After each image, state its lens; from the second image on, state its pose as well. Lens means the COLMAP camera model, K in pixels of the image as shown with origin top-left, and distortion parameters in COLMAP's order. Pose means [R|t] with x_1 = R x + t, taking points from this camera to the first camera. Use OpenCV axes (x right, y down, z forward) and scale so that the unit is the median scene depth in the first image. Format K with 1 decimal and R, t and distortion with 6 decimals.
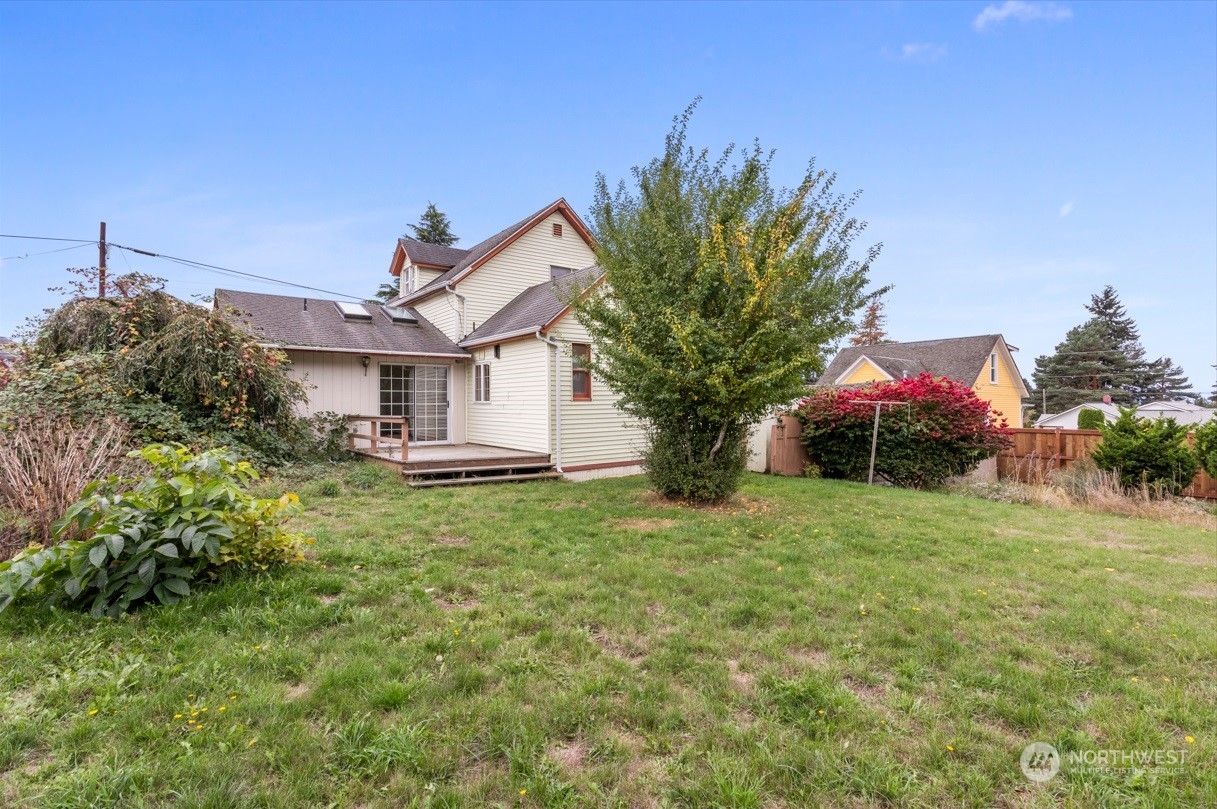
lens RADIAL K [[581.3, 0, 608.5], [0, 581.3, 404.5], [0, 0, 1]] dist [0.003521, 0.000972]
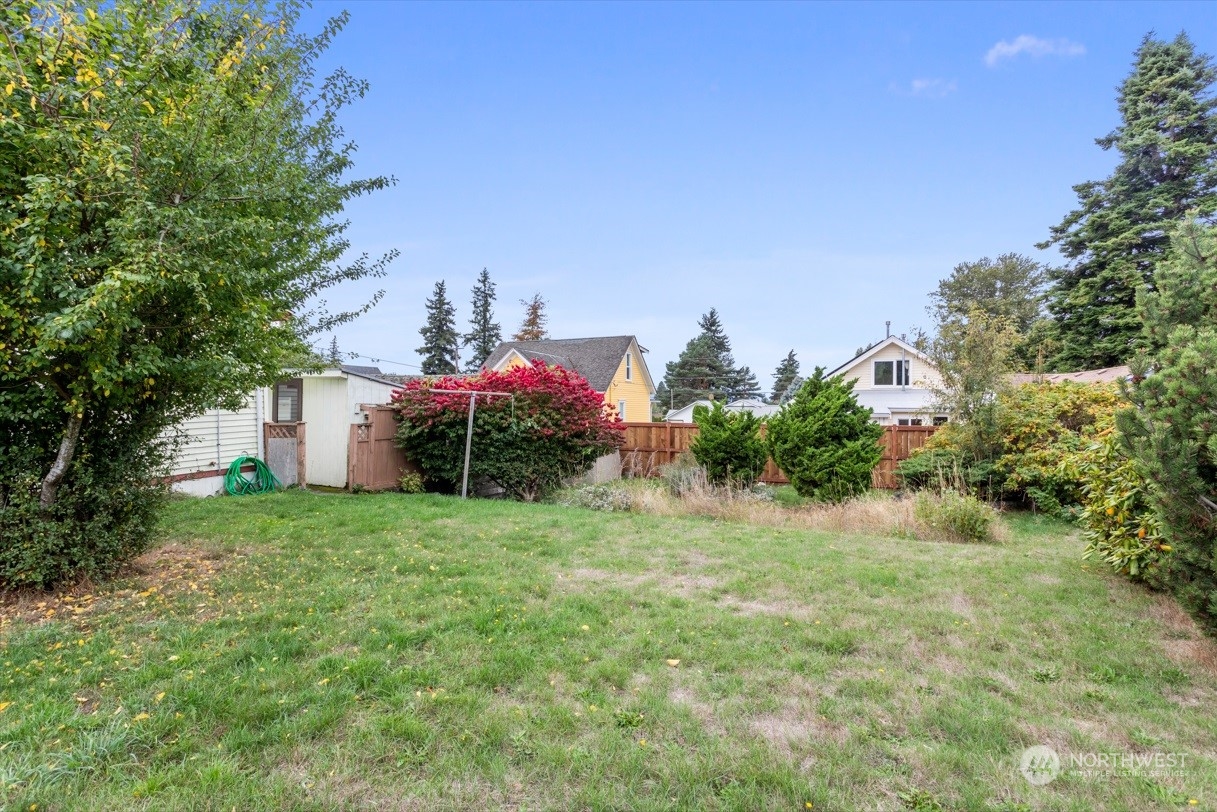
lens RADIAL K [[574.6, 0, 607.1], [0, 574.6, 404.5], [0, 0, 1]] dist [0.001275, 0.000163]
pose [[0.865367, 0.000149, 0.501139, 0.269065], [-0.002258, 0.999991, 0.003600, 0.010624], [-0.501134, -0.004247, 0.865359, 0.280569]]
